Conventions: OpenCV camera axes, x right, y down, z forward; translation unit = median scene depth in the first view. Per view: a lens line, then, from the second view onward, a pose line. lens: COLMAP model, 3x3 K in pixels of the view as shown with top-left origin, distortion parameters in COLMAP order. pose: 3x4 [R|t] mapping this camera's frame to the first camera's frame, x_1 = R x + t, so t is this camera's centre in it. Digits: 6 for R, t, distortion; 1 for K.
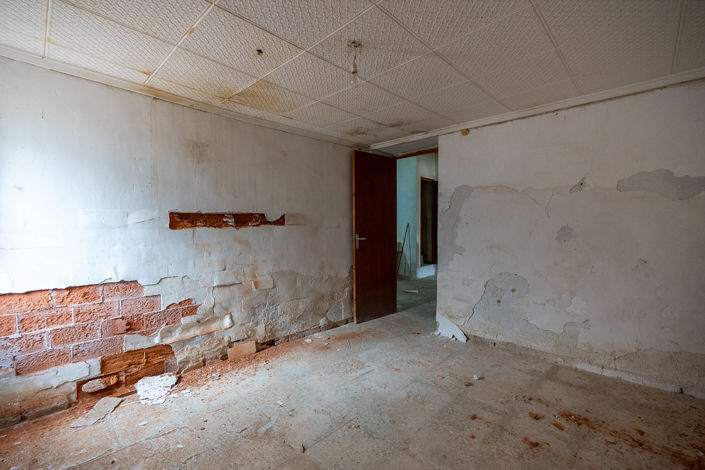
lens RADIAL K [[310.9, 0, 349.1], [0, 310.9, 231.9], [0, 0, 1]] dist [-0.007760, 0.000239]
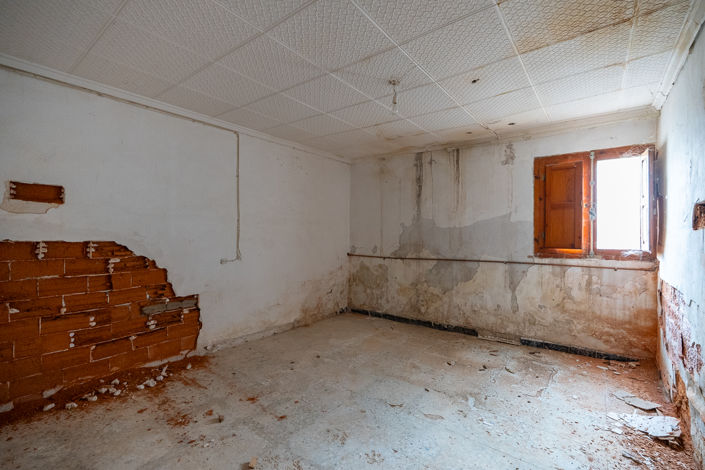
lens RADIAL K [[310.9, 0, 351.7], [0, 310.9, 236.6], [0, 0, 1]] dist [-0.007760, 0.000239]
pose [[-0.993665, -0.000470, -0.112386, 0.304698], [-0.002708, 0.999801, 0.019759, -0.003517], [0.112354, 0.019938, -0.993468, 2.086489]]
